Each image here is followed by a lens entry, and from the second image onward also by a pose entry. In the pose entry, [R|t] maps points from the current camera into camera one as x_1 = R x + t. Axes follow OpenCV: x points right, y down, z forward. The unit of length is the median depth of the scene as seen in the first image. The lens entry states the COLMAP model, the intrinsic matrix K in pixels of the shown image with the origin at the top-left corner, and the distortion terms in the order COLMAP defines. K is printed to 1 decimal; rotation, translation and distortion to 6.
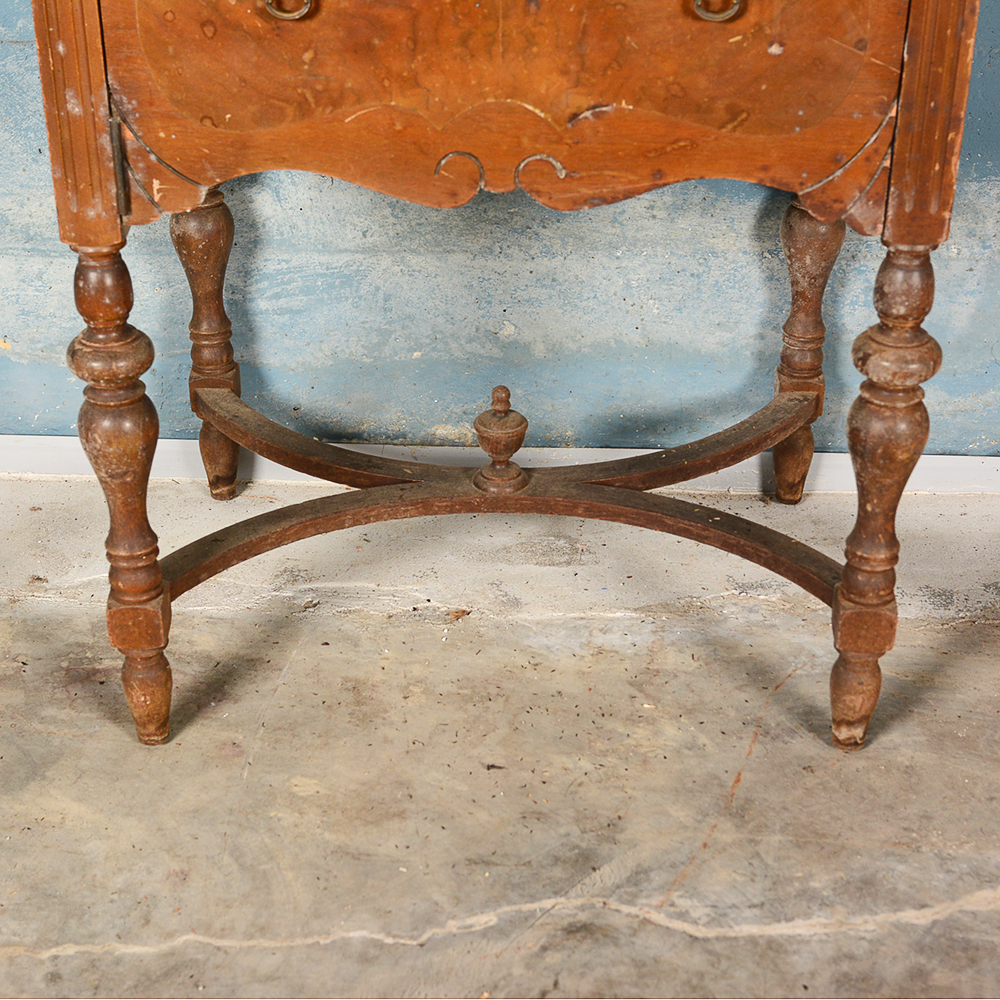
lens RADIAL K [[1818.2, 0, 434.6], [0, 1818.2, 499.1], [0, 0, 1]] dist [-0.037241, 0.042606]
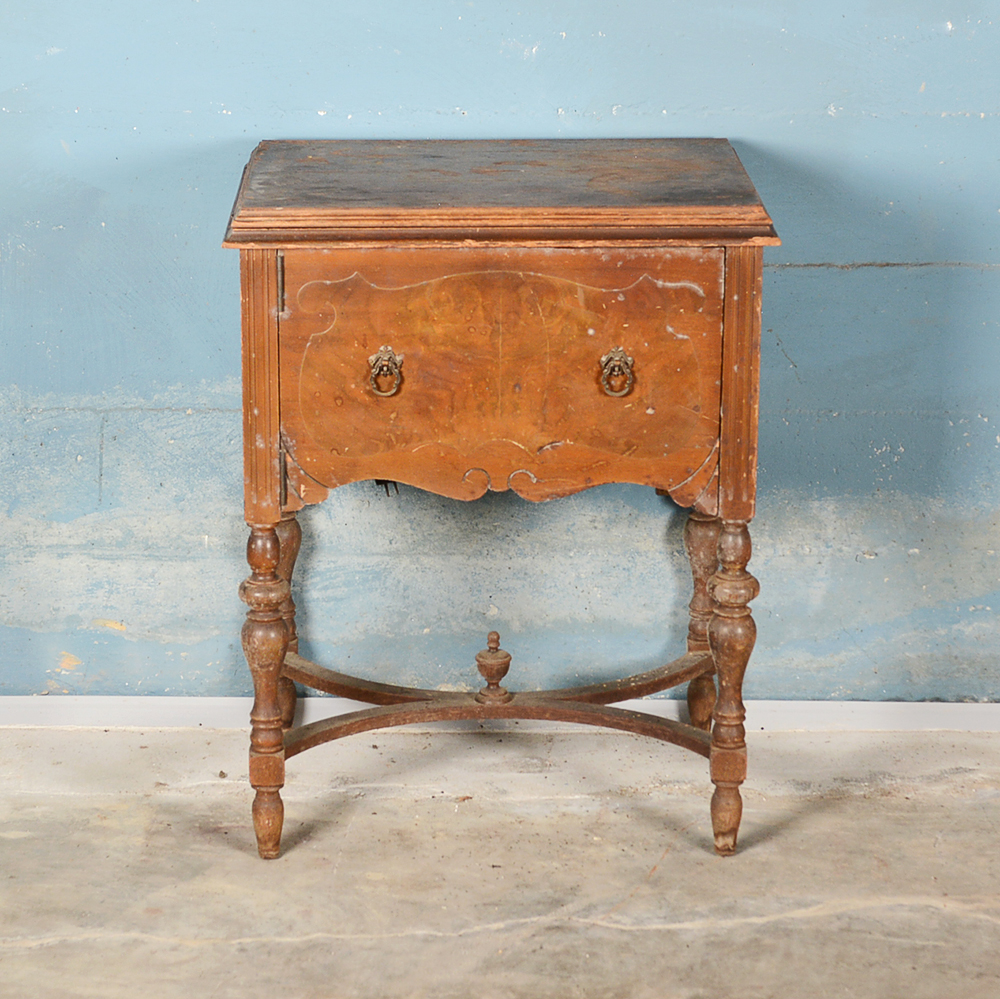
lens RADIAL K [[3422.5, 0, 377.6], [0, 3422.5, 500.1], [0, 0, 1]] dist [-0.006287, 0.174014]
pose [[0.999372, -0.004099, 0.035200, -0.167764], [0.011735, 0.975525, -0.219577, 0.478147], [-0.033439, 0.219852, 0.974960, -1.880497]]
